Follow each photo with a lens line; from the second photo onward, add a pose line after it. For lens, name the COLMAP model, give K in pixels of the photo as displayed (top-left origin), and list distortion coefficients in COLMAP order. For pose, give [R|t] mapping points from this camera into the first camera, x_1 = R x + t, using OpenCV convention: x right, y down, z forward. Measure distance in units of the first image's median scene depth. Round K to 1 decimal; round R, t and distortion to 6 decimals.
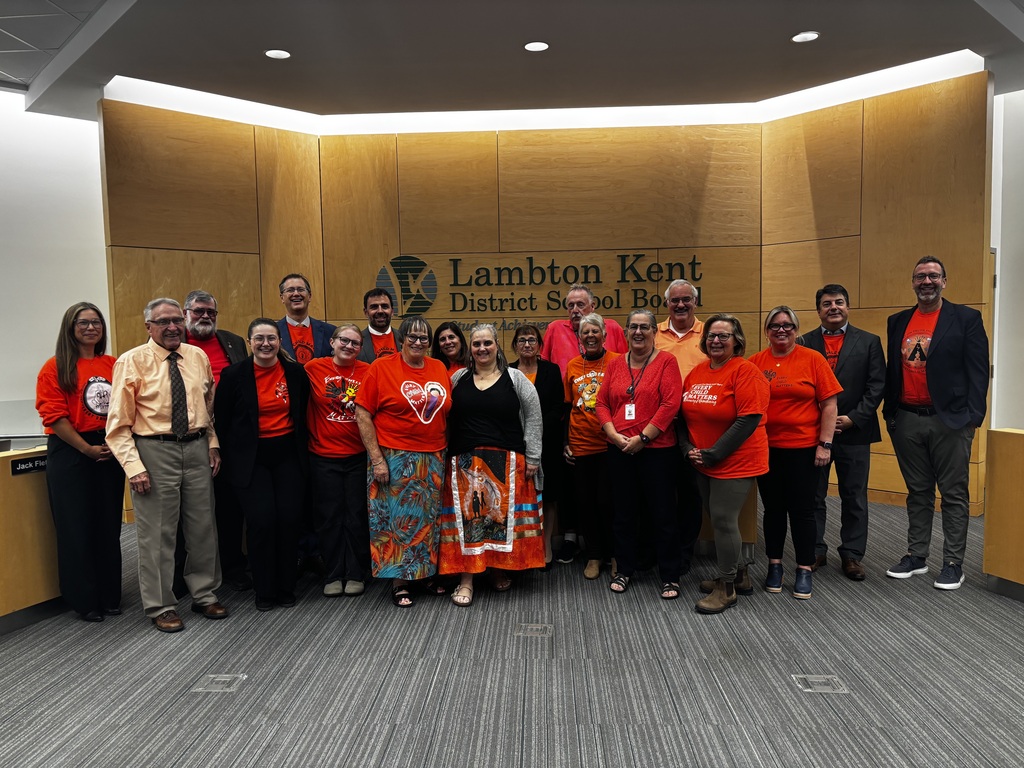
lens RADIAL K [[770.8, 0, 508.7], [0, 770.8, 390.0], [0, 0, 1]] dist [0.010487, -0.001274]
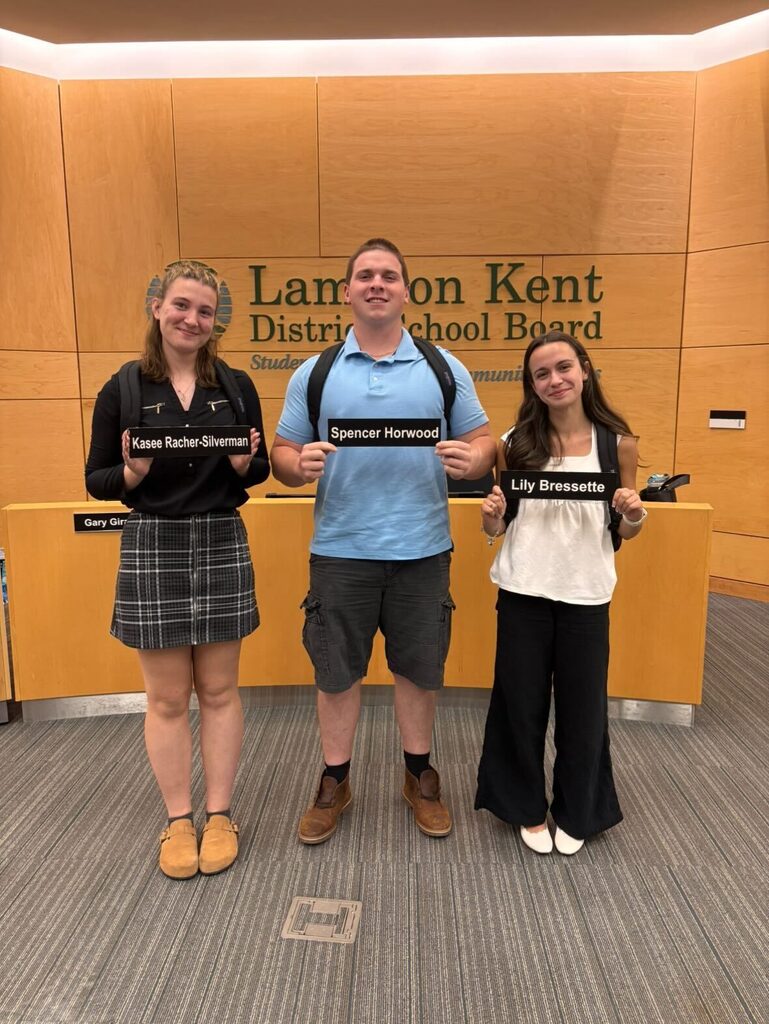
lens RADIAL K [[777.1, 0, 390.3], [0, 777.1, 509.6], [0, 0, 1]] dist [-0.008251, 0.007373]
pose [[0.999558, 0.007161, 0.028866, 0.033634], [-0.009468, 0.996702, 0.080594, -0.005673], [-0.028194, -0.080832, 0.996329, 0.270754]]
